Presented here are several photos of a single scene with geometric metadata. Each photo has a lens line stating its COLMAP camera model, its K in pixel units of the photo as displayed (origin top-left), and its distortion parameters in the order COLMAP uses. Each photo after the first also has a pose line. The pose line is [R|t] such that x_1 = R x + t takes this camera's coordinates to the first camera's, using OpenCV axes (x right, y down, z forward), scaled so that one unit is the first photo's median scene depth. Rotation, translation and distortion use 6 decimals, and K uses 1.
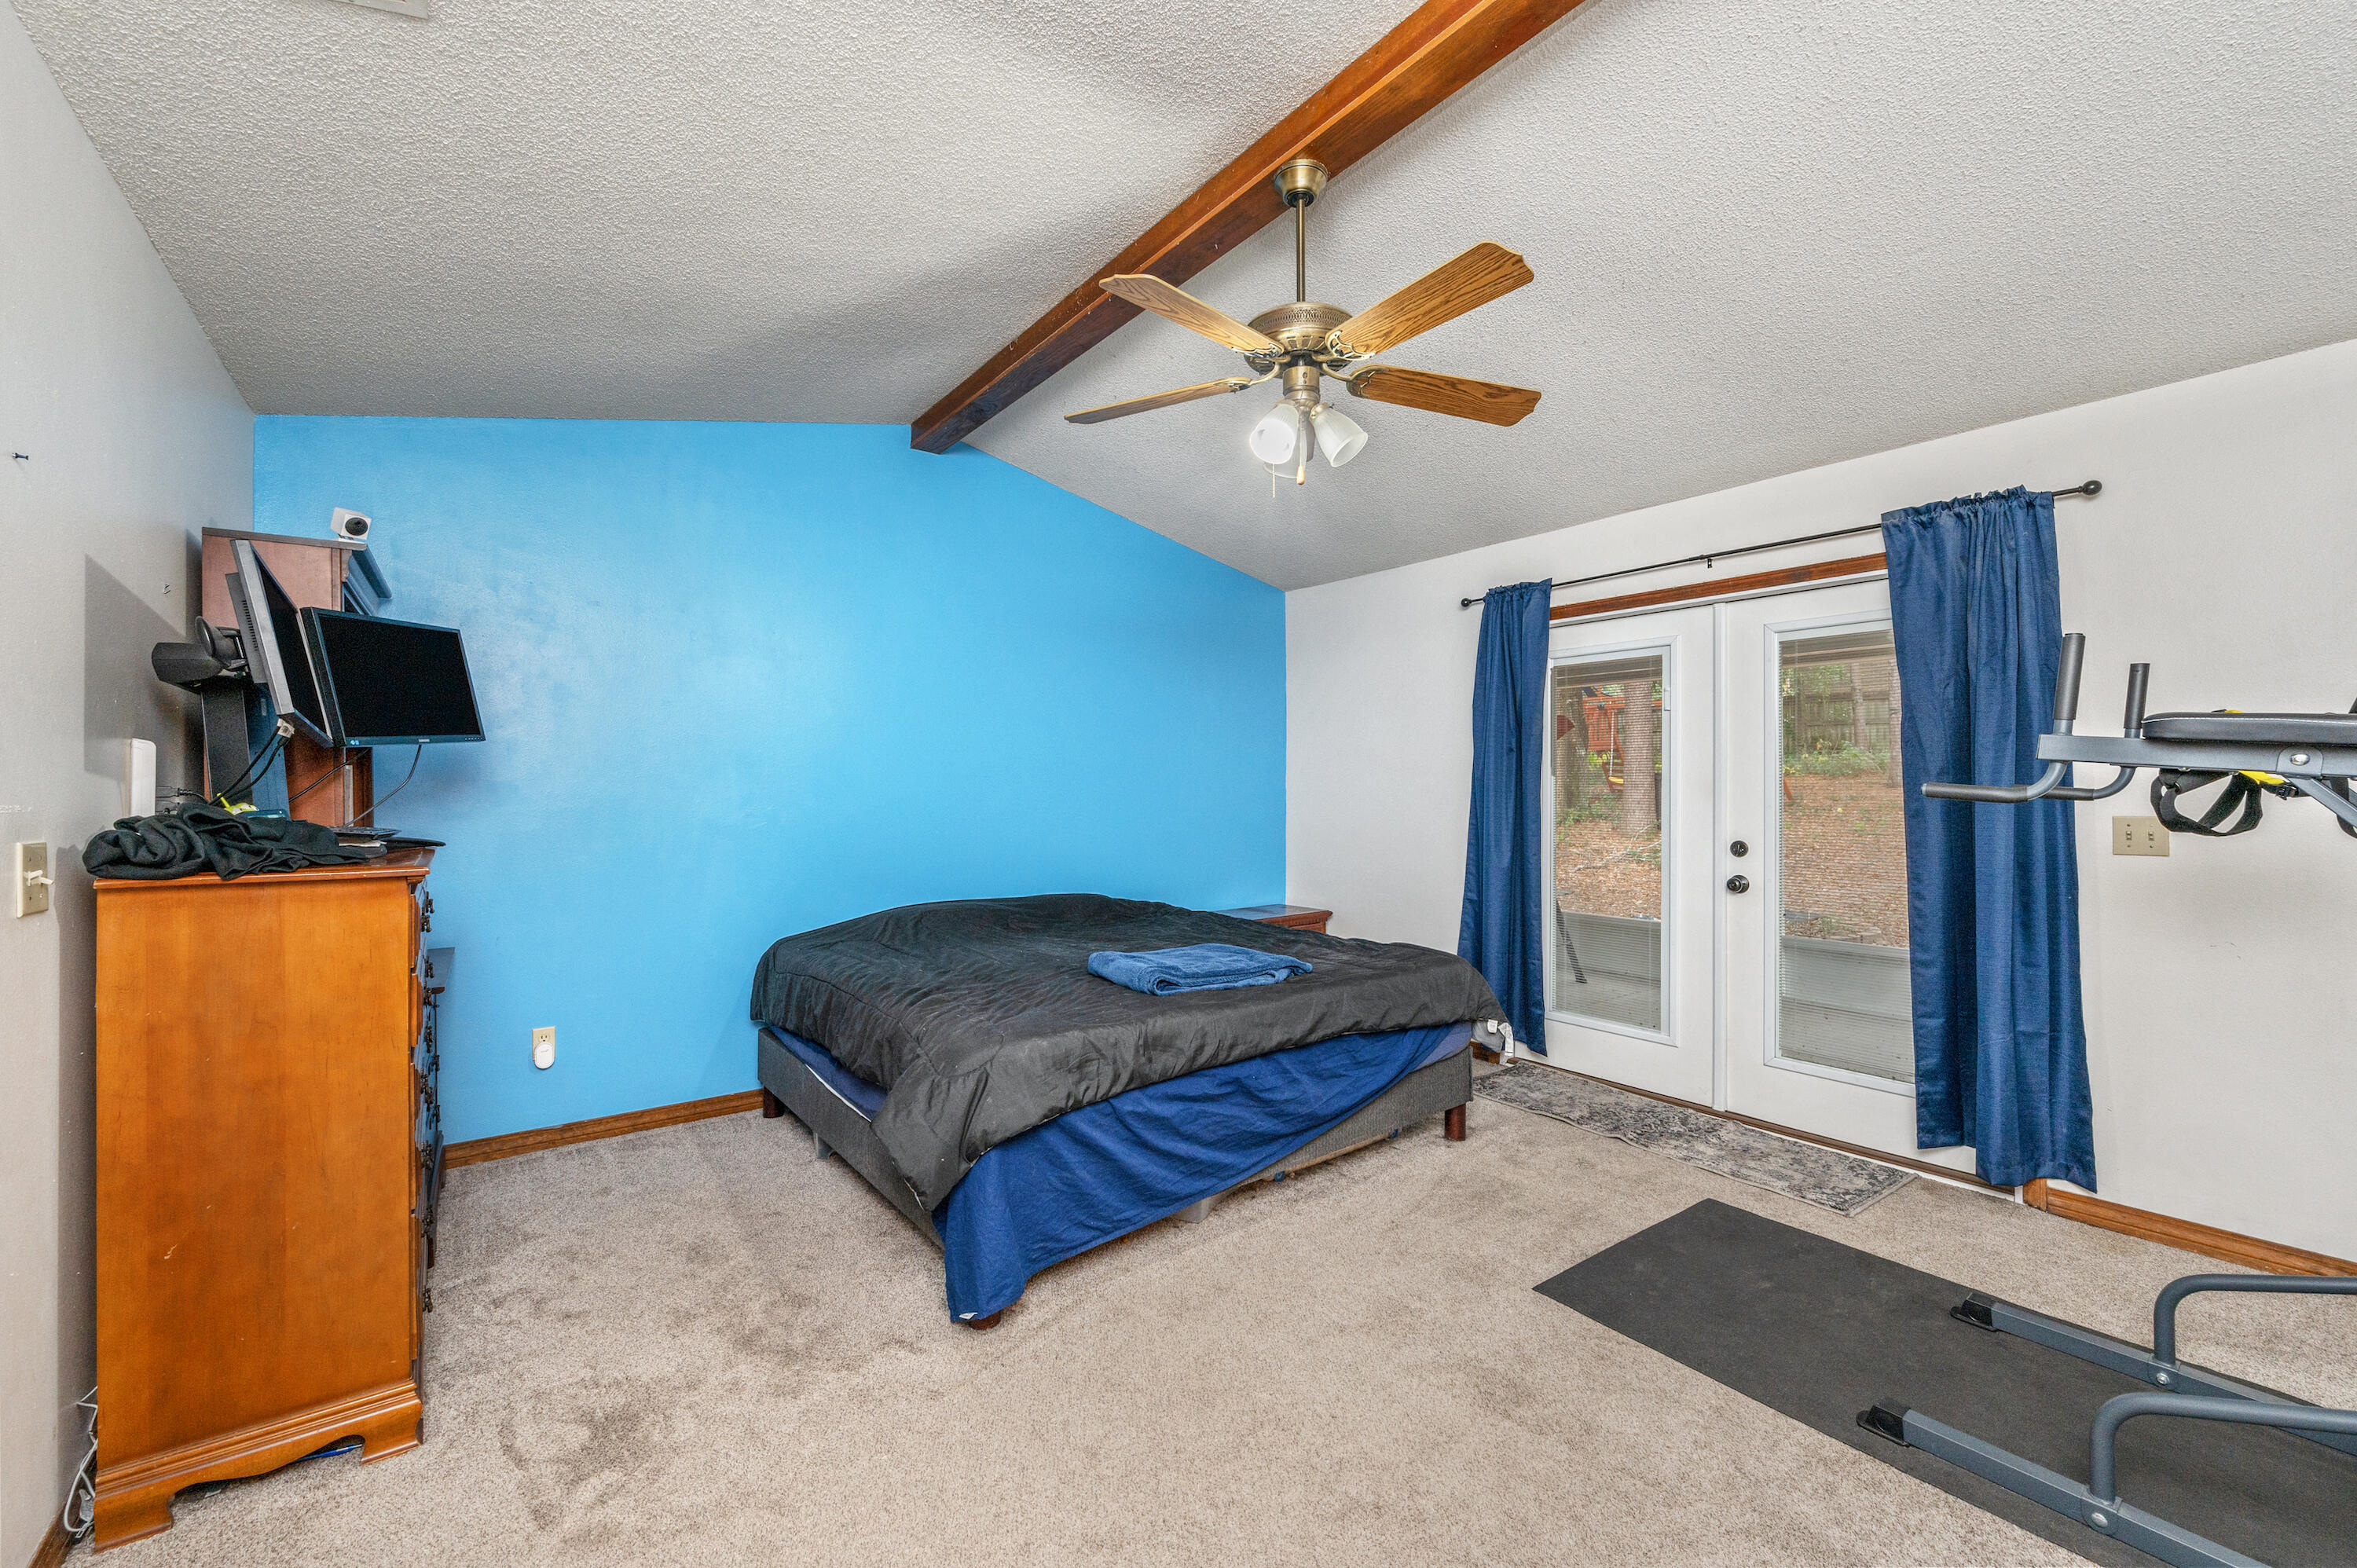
lens RADIAL K [[945.3, 0, 1215.1], [0, 945.3, 779.8], [0, 0, 1]] dist [-0.002047, -0.000546]
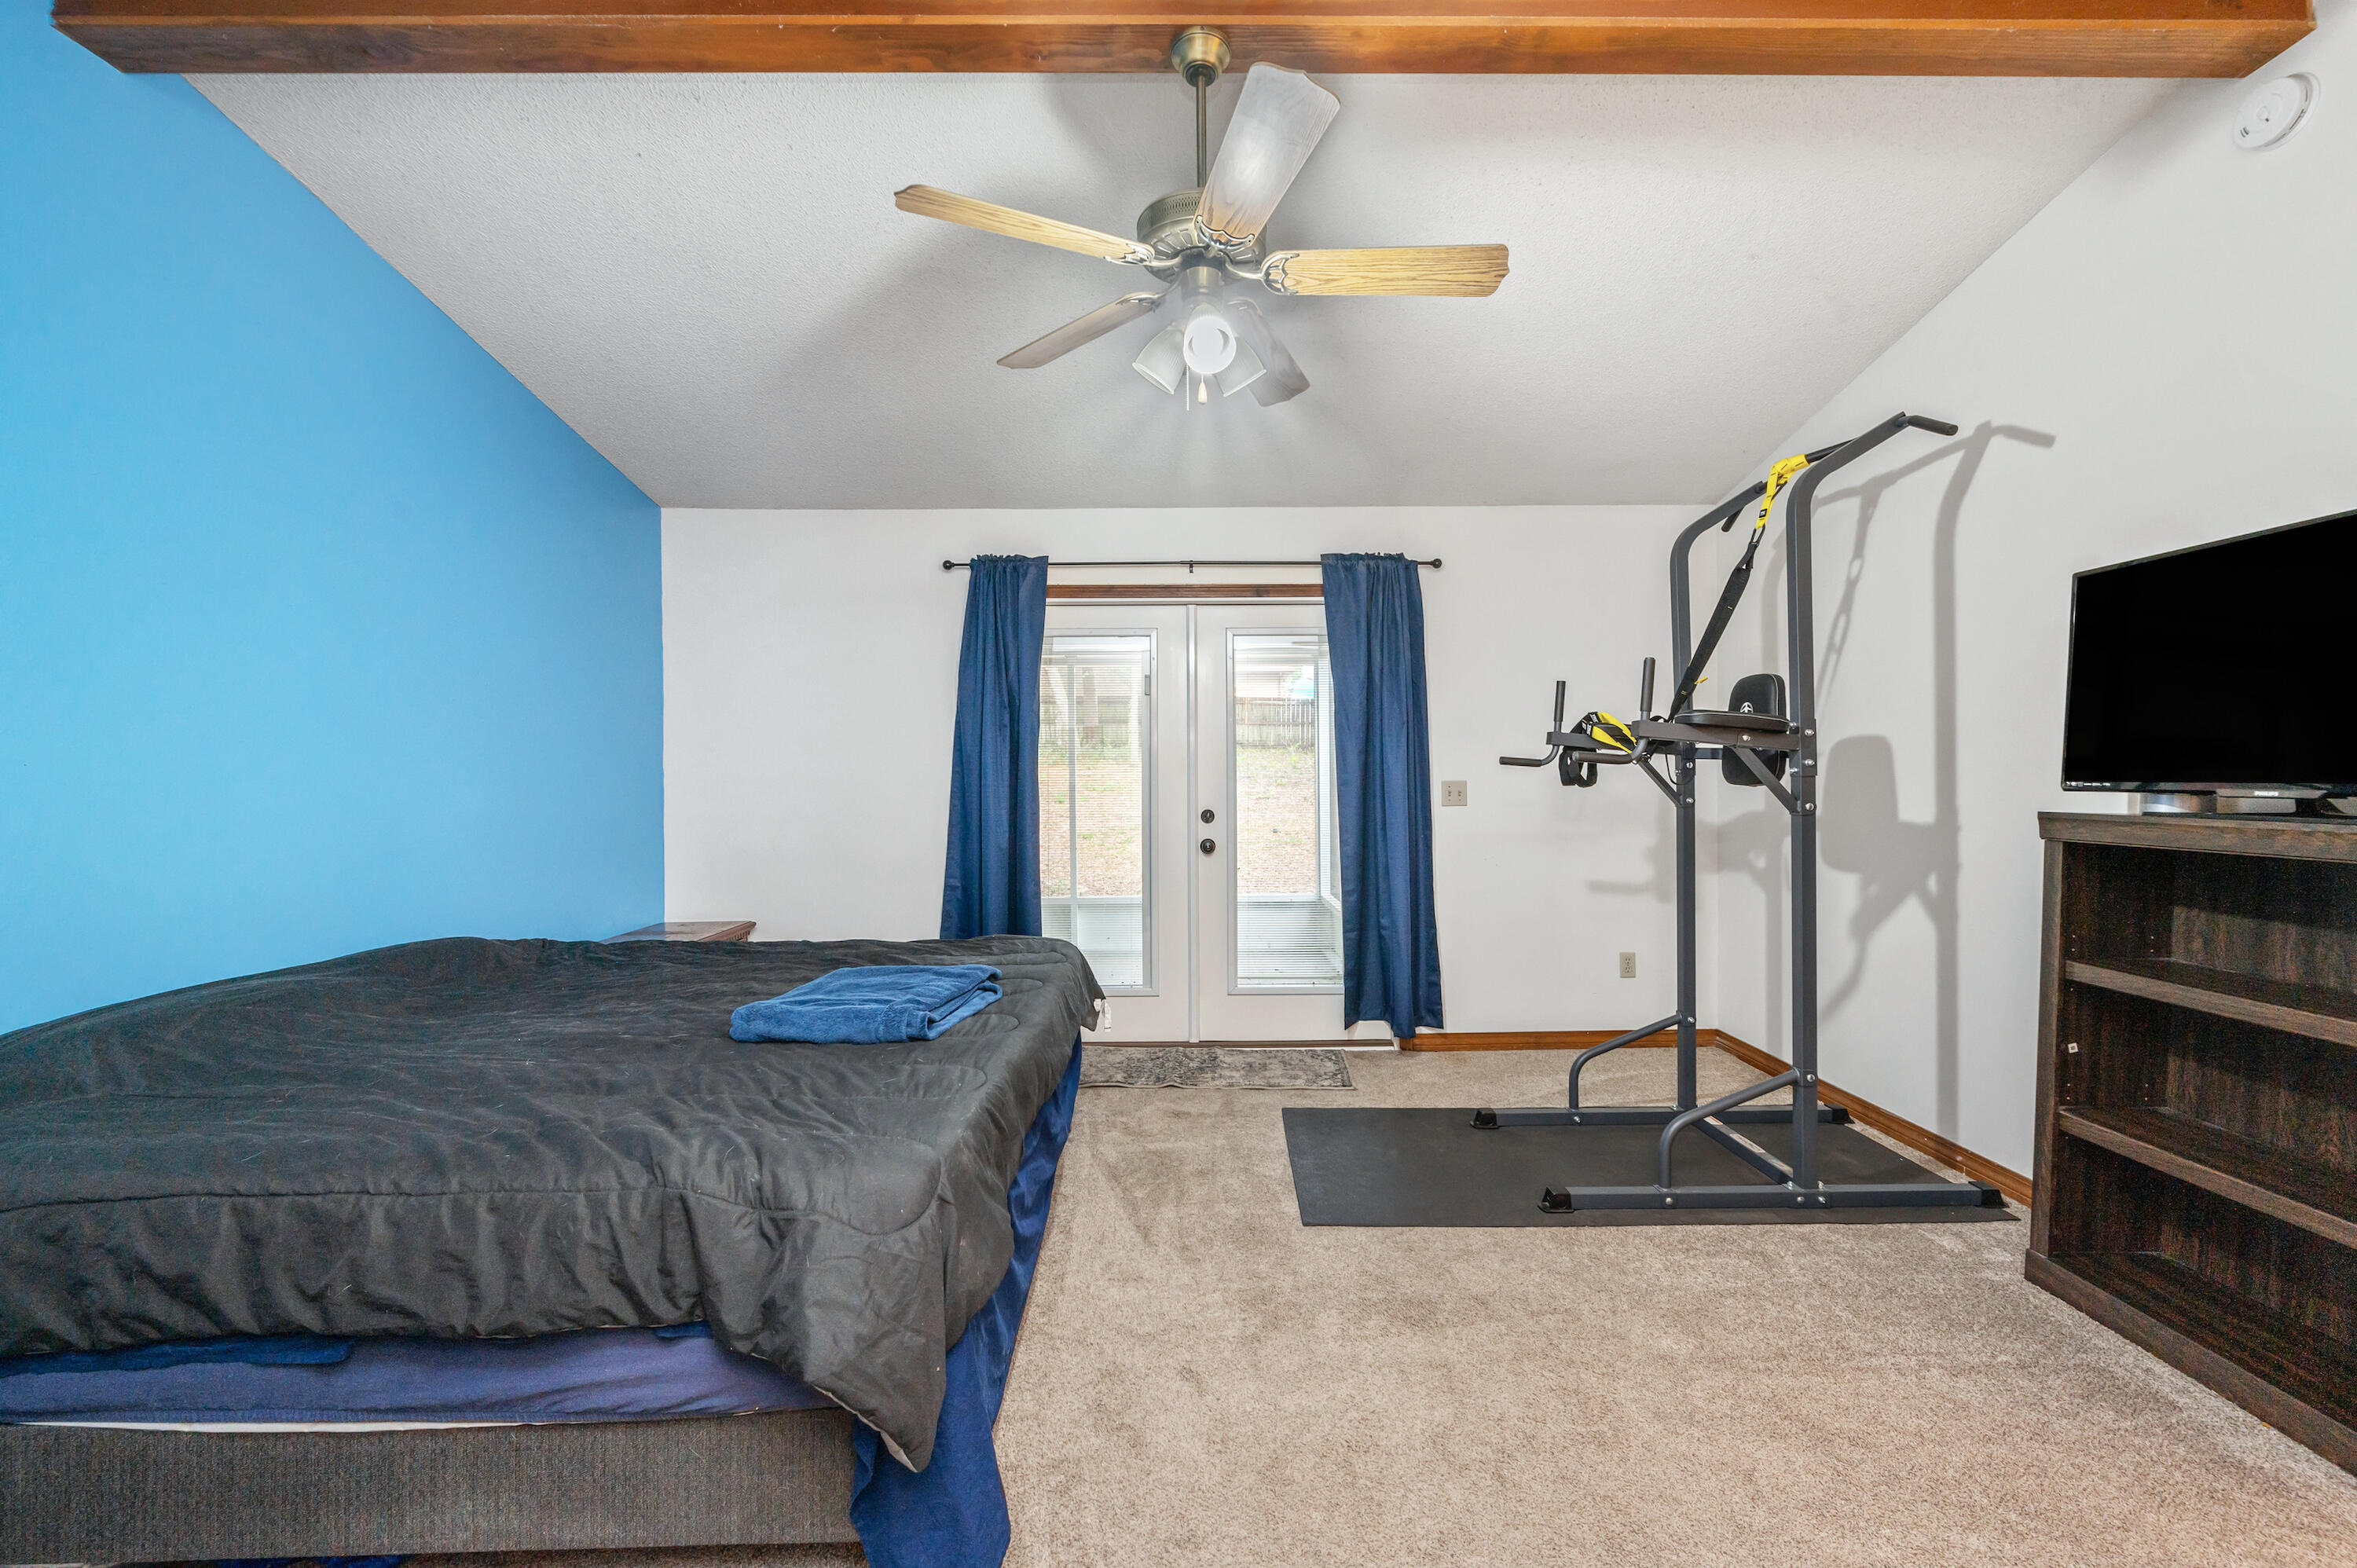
lens RADIAL K [[945.3, 0, 1174.0], [0, 945.3, 778.9], [0, 0, 1]] dist [-0.002047, -0.000546]
pose [[0.604428, -0.007248, 0.796627, -0.462797], [0.002214, 0.999970, 0.007418, 0.020220], [-0.796656, -0.002720, 0.604426, 0.365490]]
